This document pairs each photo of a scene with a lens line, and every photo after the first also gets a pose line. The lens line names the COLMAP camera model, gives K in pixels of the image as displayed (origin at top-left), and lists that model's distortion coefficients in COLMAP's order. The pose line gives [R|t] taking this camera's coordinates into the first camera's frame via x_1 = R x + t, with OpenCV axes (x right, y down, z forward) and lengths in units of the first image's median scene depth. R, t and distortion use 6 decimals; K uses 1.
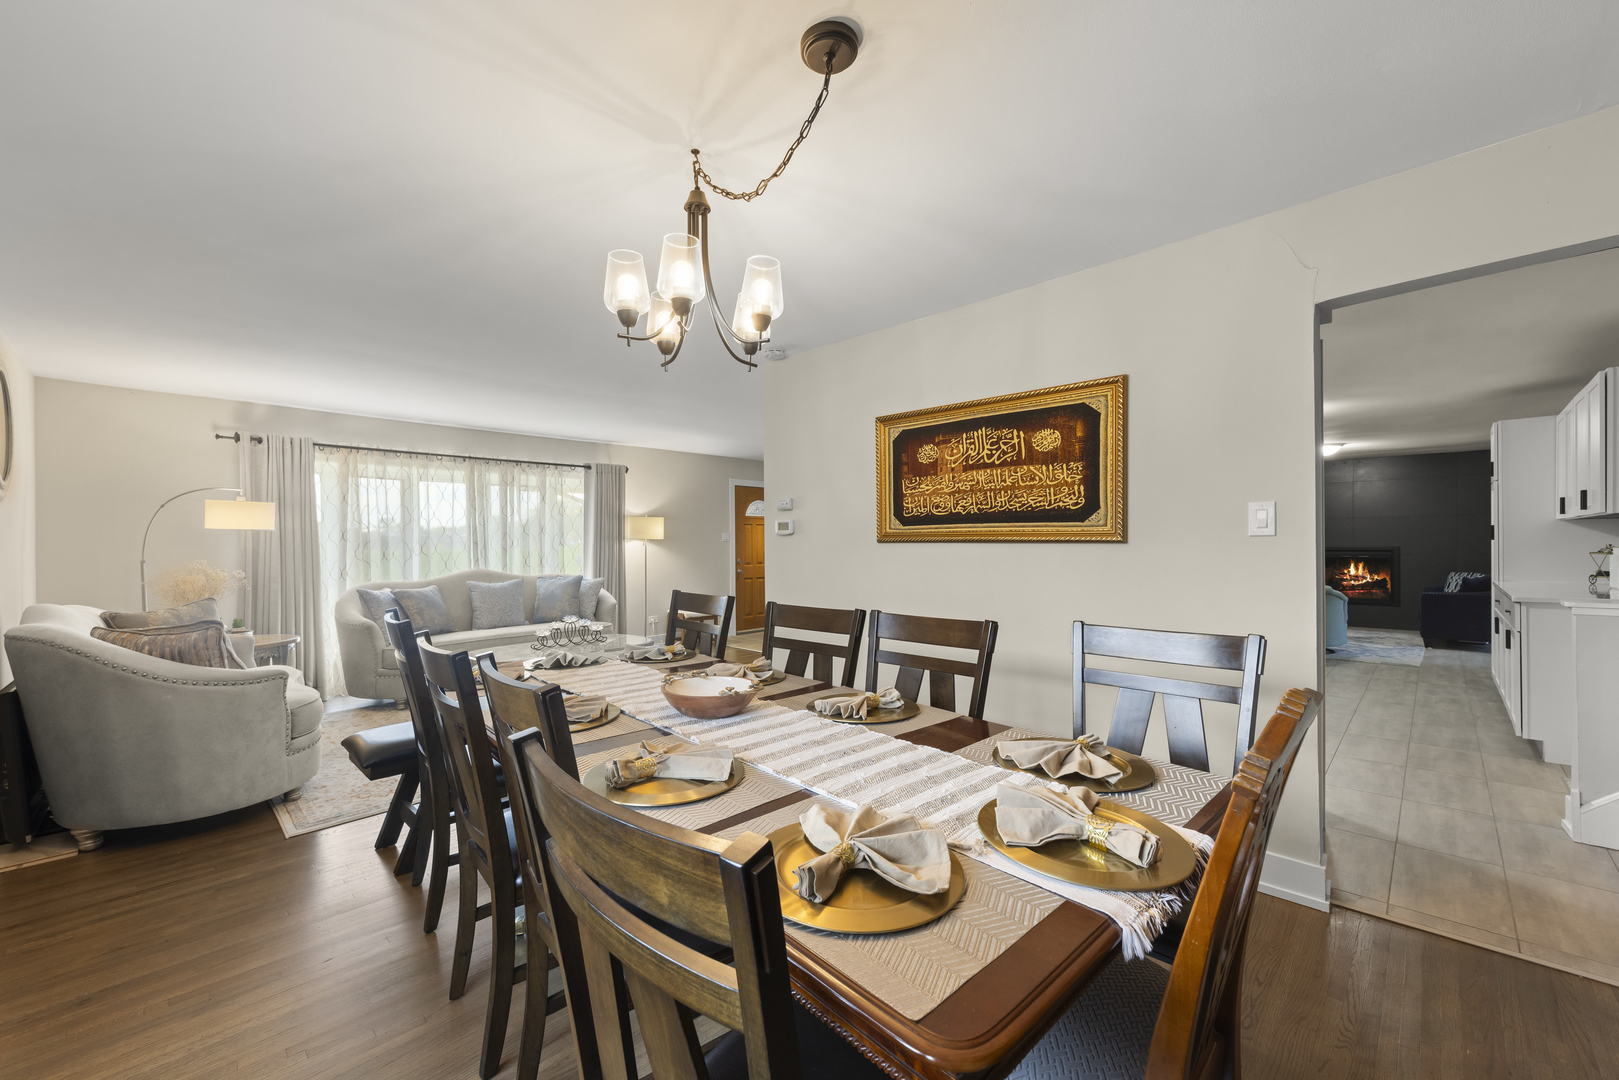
lens RADIAL K [[628.1, 0, 801.2], [0, 628.1, 542.4], [0, 0, 1]] dist [0.007770, -0.001420]
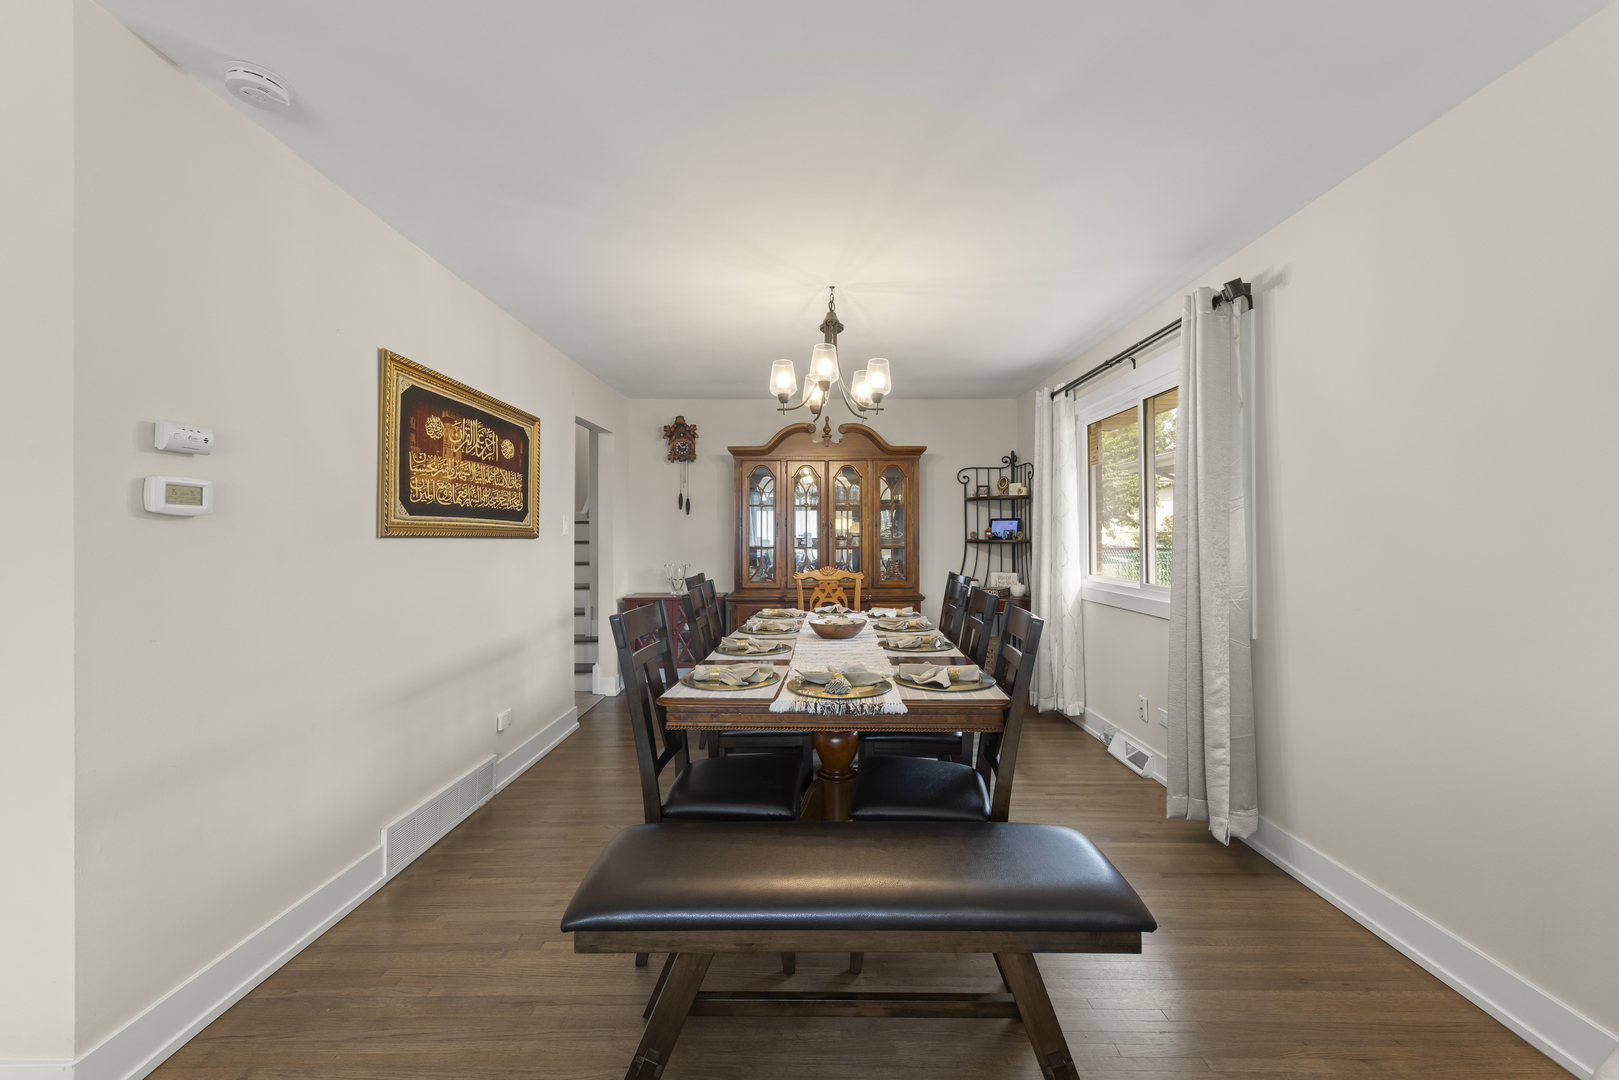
lens RADIAL K [[628.1, 0, 801.6], [0, 628.1, 539.6], [0, 0, 1]] dist [0.007770, -0.001420]
pose [[-0.692257, 0.008476, 0.721602, -0.706364], [0.013936, 0.999902, 0.001623, 0.007898], [-0.721517, 0.011180, -0.692307, 1.220361]]
